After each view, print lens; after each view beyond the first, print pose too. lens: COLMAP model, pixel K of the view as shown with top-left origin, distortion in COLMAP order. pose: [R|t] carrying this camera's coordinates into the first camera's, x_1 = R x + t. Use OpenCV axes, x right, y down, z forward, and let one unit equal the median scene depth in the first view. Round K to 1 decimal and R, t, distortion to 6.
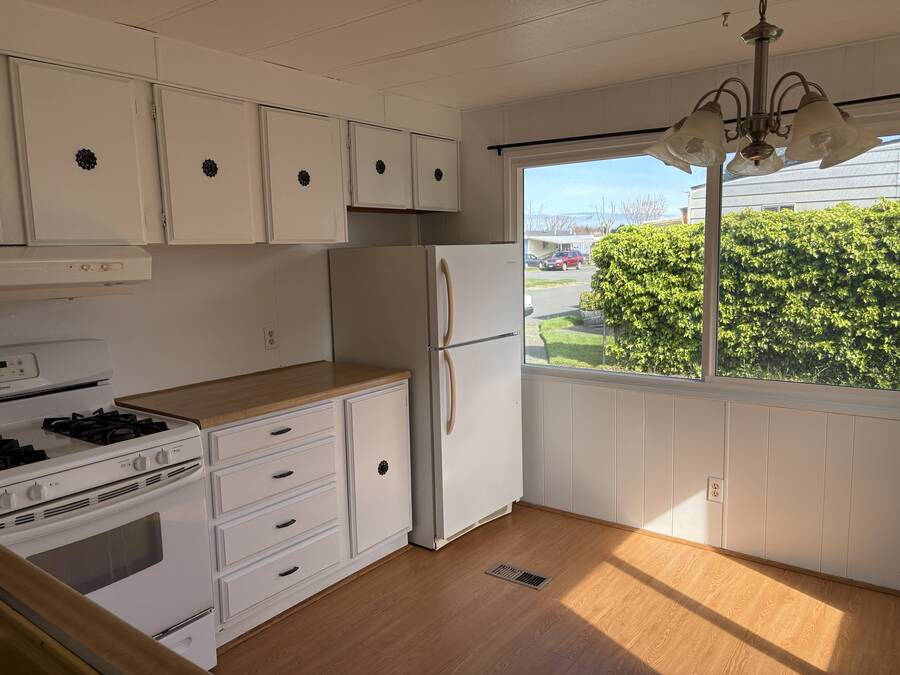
lens RADIAL K [[672.8, 0, 449.5], [0, 672.8, 336.5], [0, 0, 1]] dist [0.029852, -0.019550]
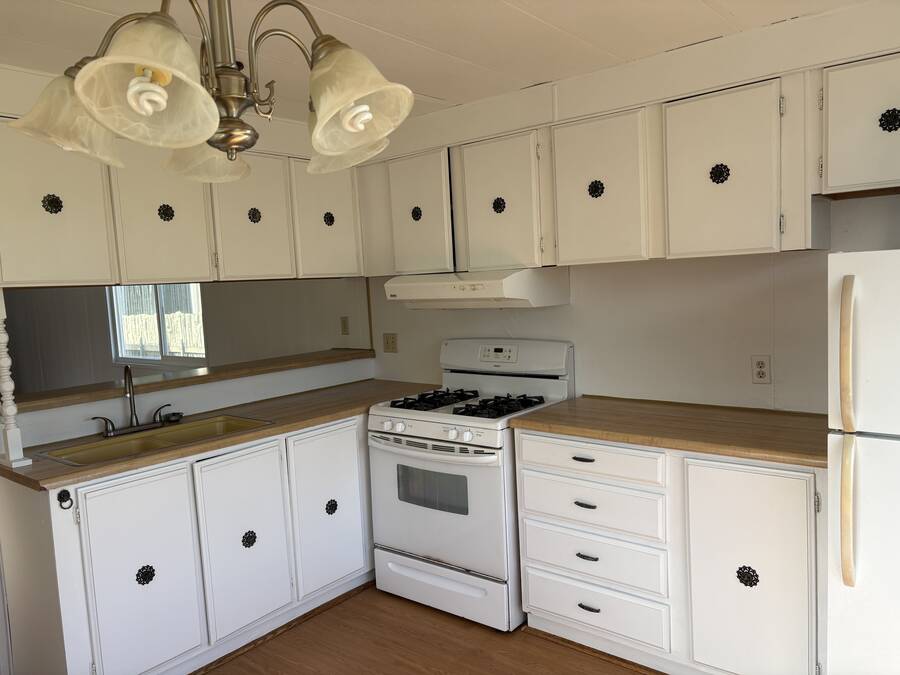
lens RADIAL K [[672.8, 0, 449.6], [0, 672.8, 338.7], [0, 0, 1]] dist [0.029852, -0.019550]
pose [[-0.044364, 0.109668, -0.992978, 0.709770], [-0.079089, 0.990451, 0.112923, -0.125009], [0.995880, 0.083544, -0.035267, 0.853831]]
